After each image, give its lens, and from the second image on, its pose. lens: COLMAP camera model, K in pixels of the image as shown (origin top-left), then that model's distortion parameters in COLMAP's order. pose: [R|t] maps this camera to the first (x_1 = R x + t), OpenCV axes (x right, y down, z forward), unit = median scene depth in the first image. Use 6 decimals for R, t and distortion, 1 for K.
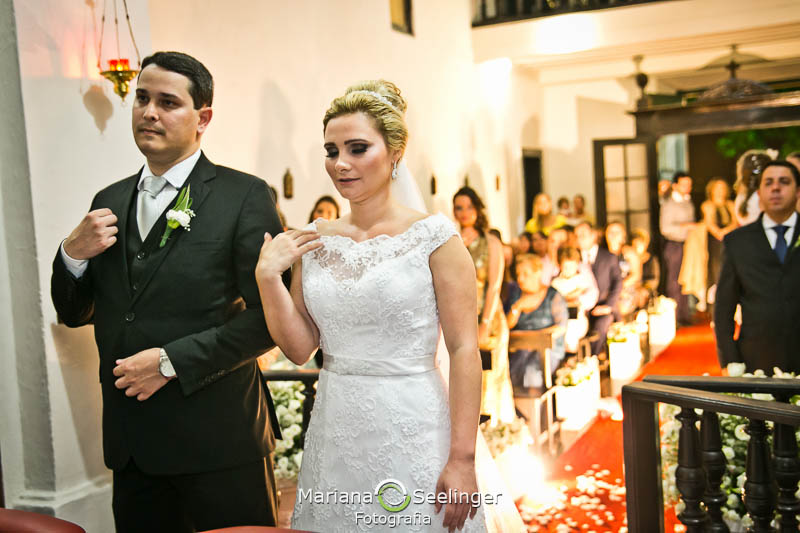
lens RADIAL K [[971.9, 0, 405.3], [0, 971.9, 262.0], [0, 0, 1]] dist [0.033896, 0.000000]
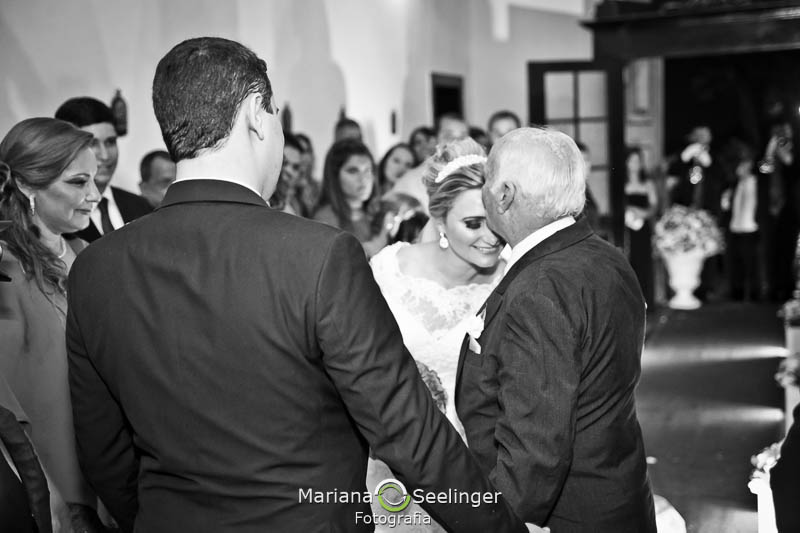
lens RADIAL K [[1139.6, 0, 398.4], [0, 1139.6, 267.2], [0, 0, 1]] dist [0.166255, 0.000000]
pose [[0.997684, 0.019223, 0.065248, 0.048090], [-0.022225, 0.998713, 0.045598, -0.015264], [-0.064287, -0.046943, 0.996827, 0.184969]]
